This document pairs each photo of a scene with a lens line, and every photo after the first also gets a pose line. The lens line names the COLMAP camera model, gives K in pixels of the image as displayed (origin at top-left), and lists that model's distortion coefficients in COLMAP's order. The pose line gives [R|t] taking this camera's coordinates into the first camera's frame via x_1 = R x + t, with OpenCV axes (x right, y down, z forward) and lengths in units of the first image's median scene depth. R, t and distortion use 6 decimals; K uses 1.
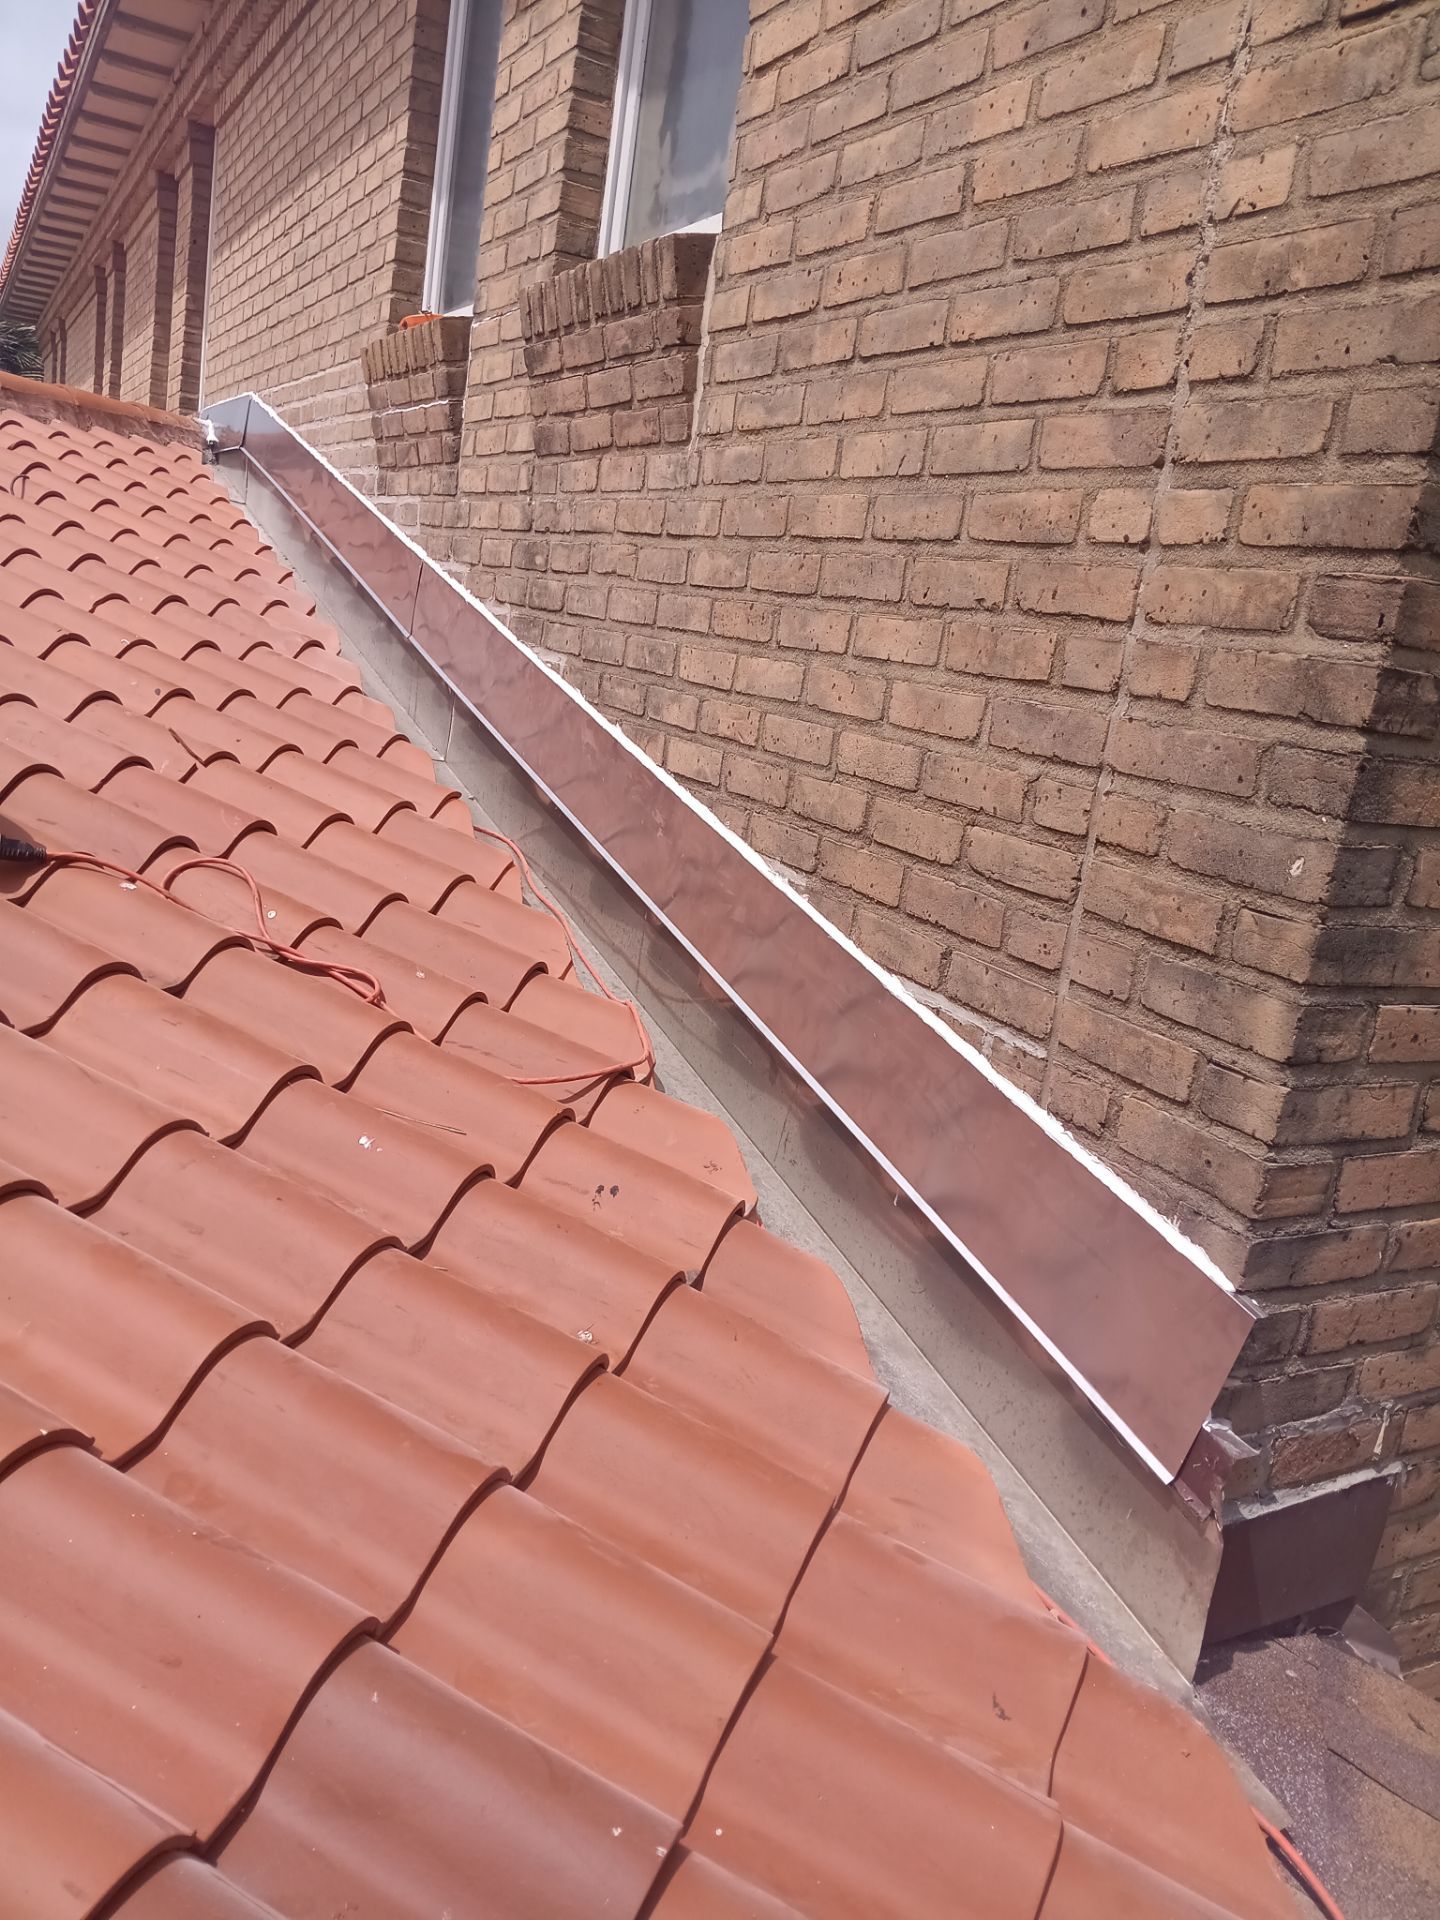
lens RADIAL K [[1434.3, 0, 720.0], [0, 1434.3, 960.0], [0, 0, 1]] dist [0.002996, -0.057134]
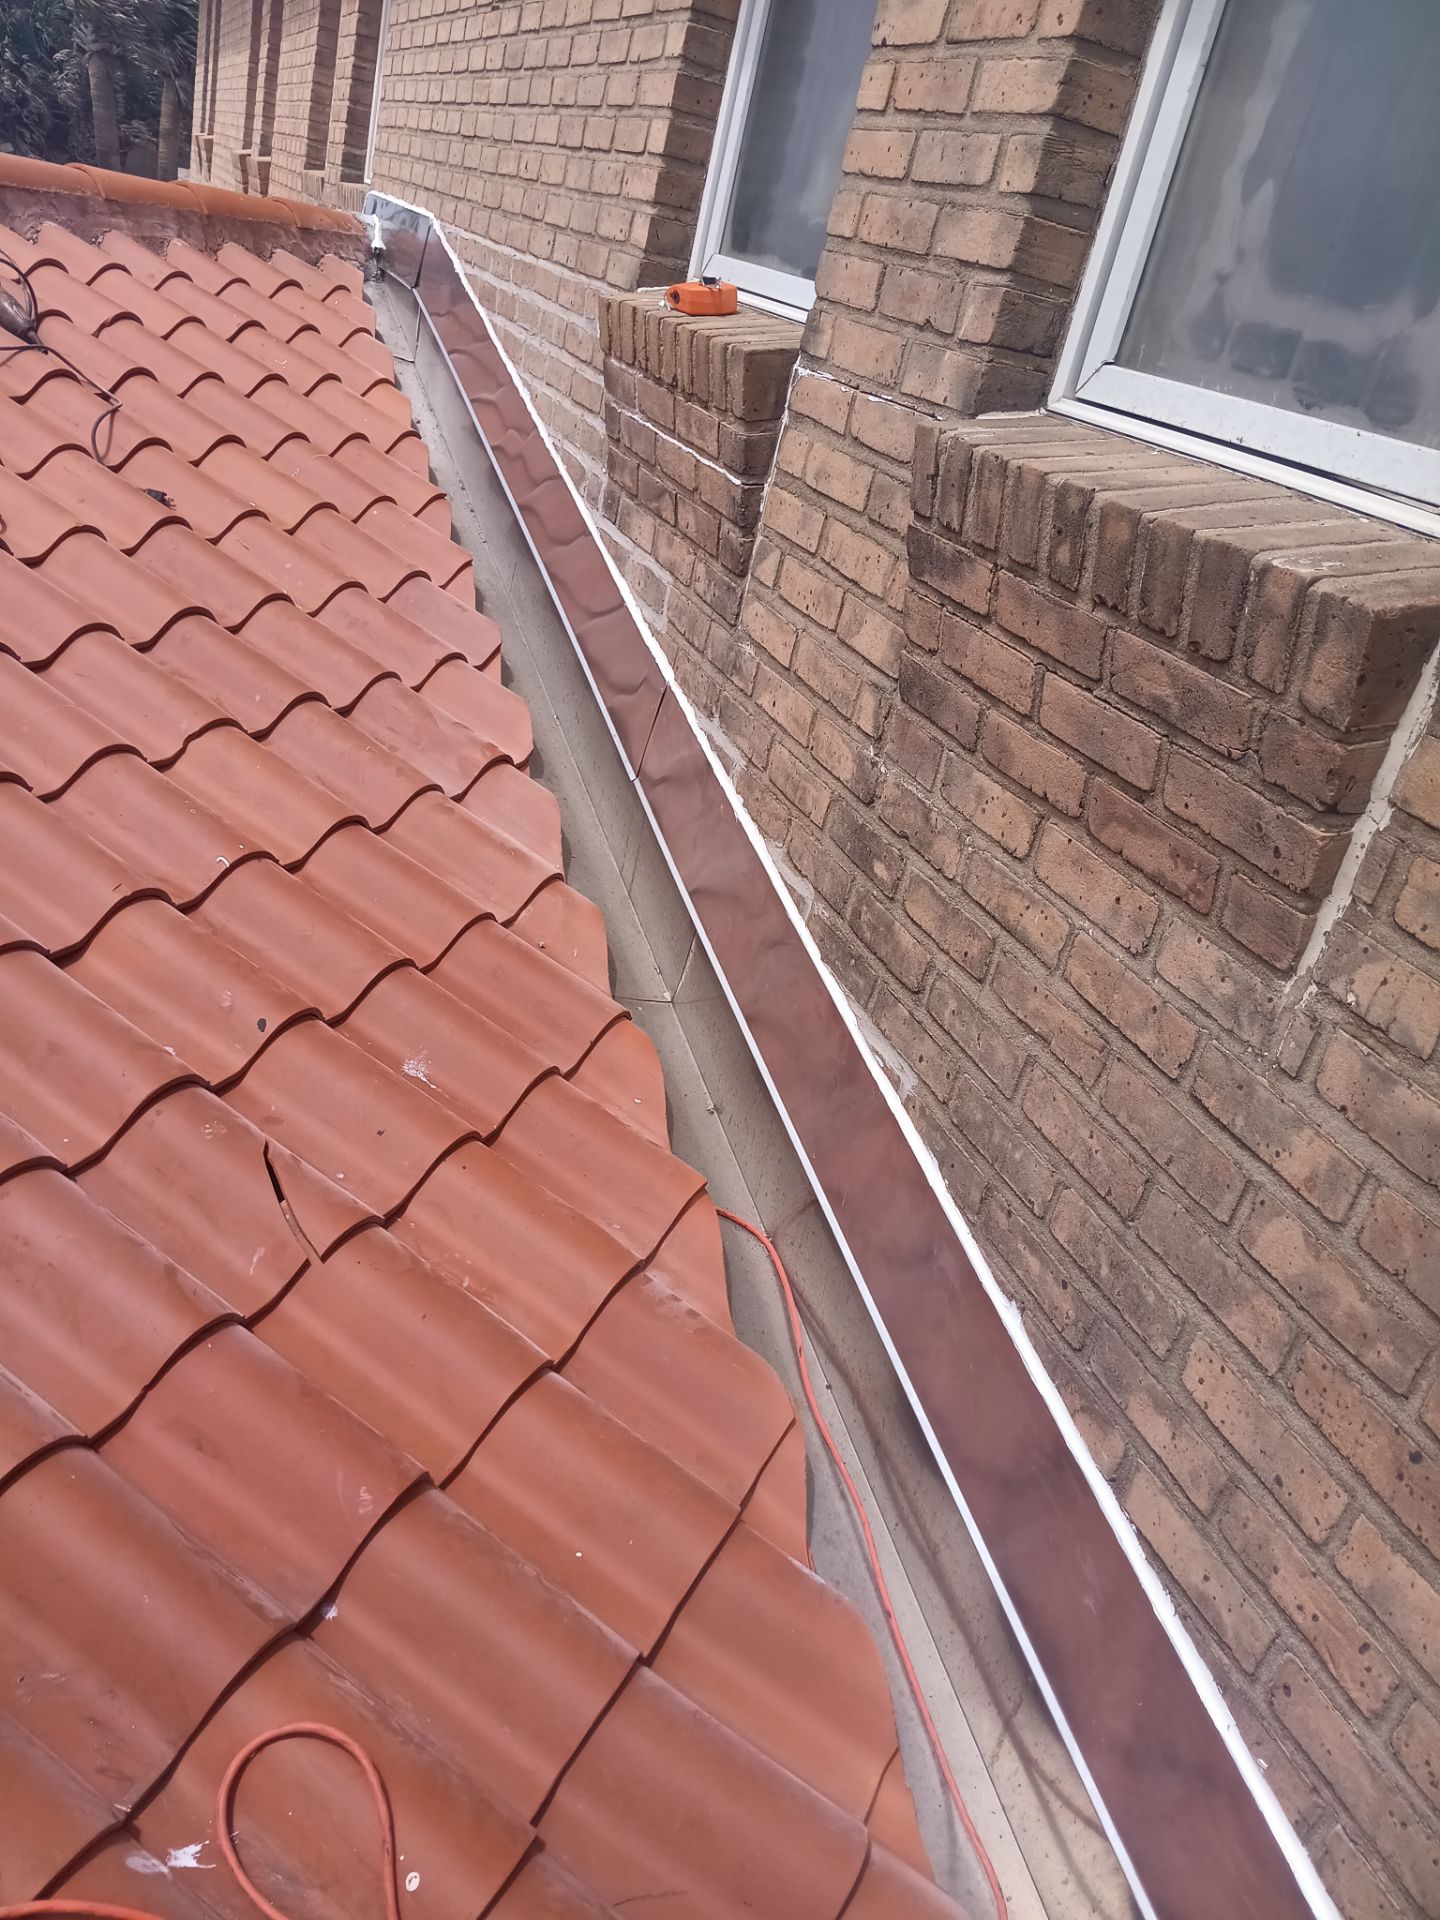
lens RADIAL K [[1438.3, 0, 720.0], [0, 1438.3, 960.0], [0, 0, 1]] dist [0.025406, -0.065725]
pose [[0.989449, 0.126887, -0.069928, -0.110827], [-0.110883, 0.973873, 0.198185, -0.268855], [0.093248, -0.188340, 0.977667, 0.294329]]
